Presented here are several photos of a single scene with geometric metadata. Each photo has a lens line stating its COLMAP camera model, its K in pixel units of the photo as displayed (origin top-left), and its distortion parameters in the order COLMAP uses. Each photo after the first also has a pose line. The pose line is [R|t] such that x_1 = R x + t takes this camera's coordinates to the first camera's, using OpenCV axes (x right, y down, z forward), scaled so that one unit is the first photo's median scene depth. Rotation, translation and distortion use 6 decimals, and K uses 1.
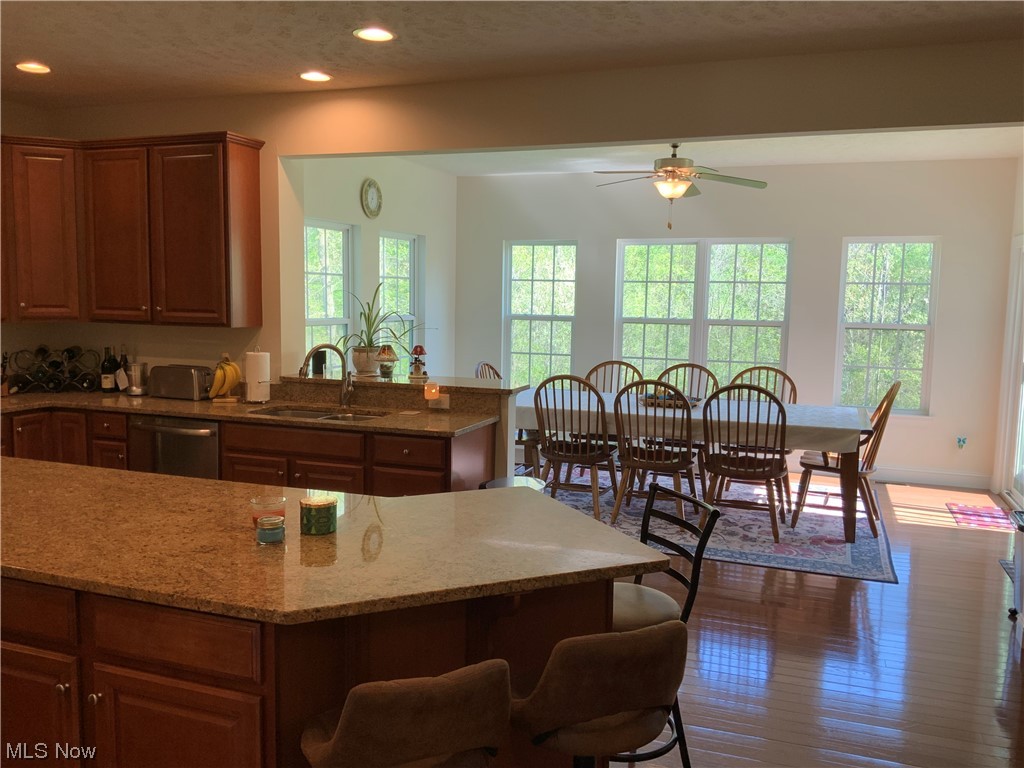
lens RADIAL K [[856.2, 0, 526.4], [0, 856.2, 378.0], [0, 0, 1]] dist [0.085494, -0.144888]
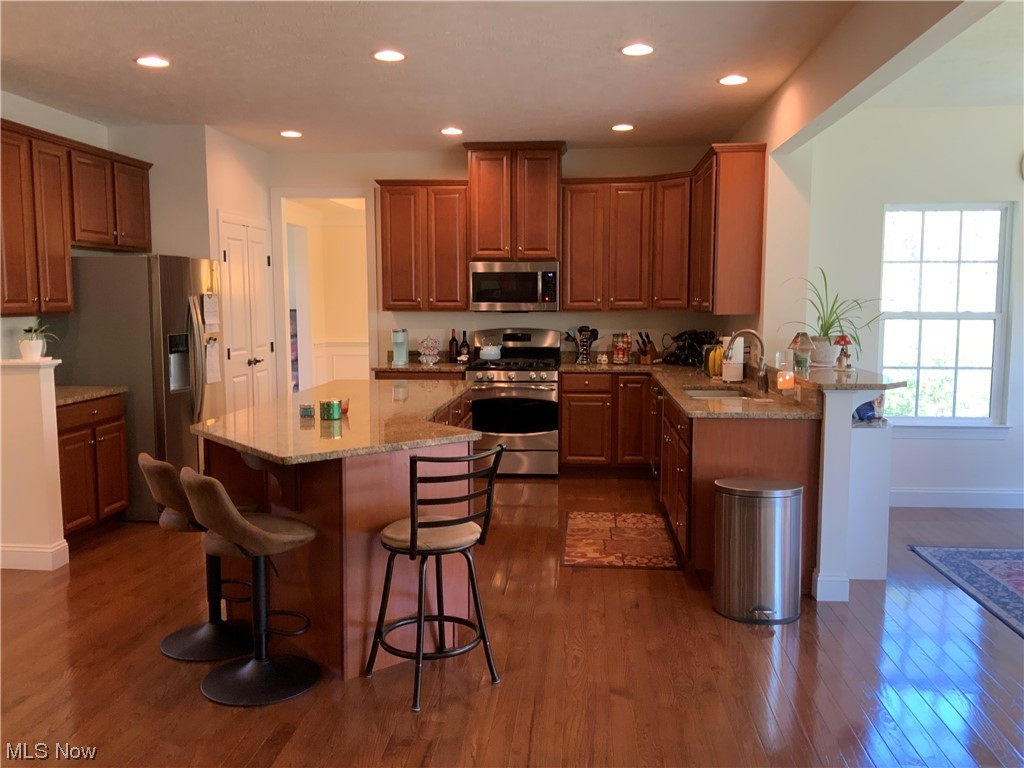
lens RADIAL K [[856.2, 0, 476.9], [0, 856.2, 371.1], [0, 0, 1]] dist [0.085494, -0.144888]
pose [[0.256413, 0.067059, -0.964238, 1.016809], [-0.080868, 0.995581, 0.047735, -0.026921], [0.963179, 0.065736, 0.260703, 0.629431]]
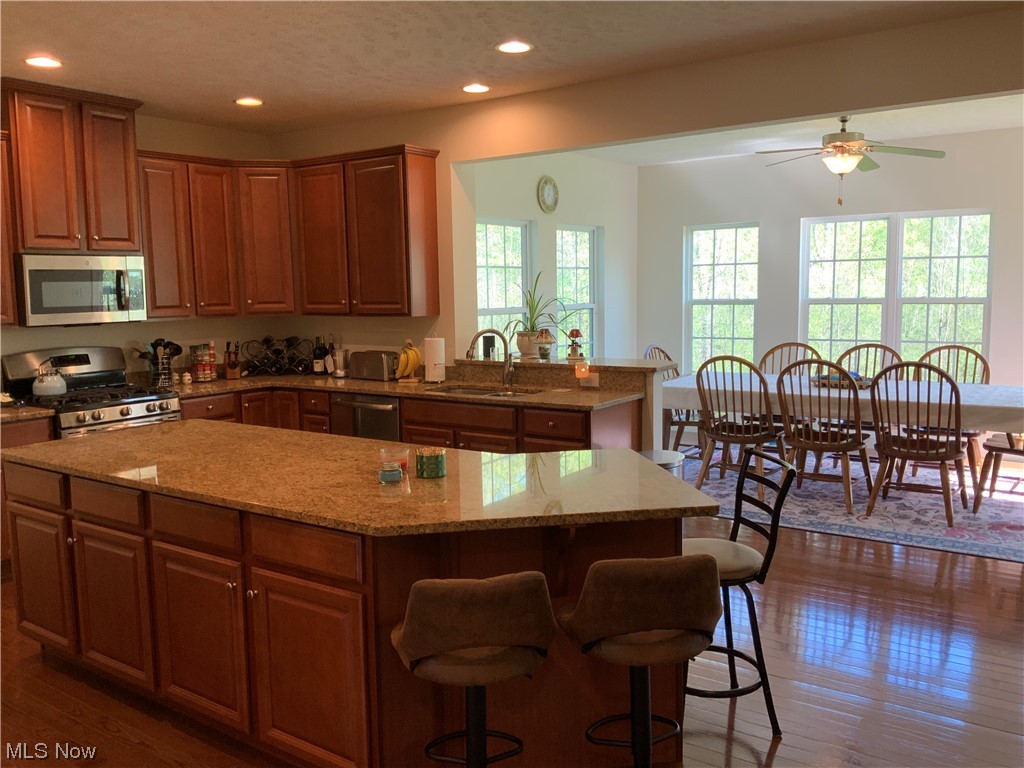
lens RADIAL K [[856.2, 0, 520.8], [0, 856.2, 374.6], [0, 0, 1]] dist [0.085494, -0.144888]
pose [[0.966690, -0.007903, -0.255829, 0.082751], [0.009294, 0.999948, 0.004230, 0.014218], [0.255783, -0.006467, 0.966713, -0.054918]]
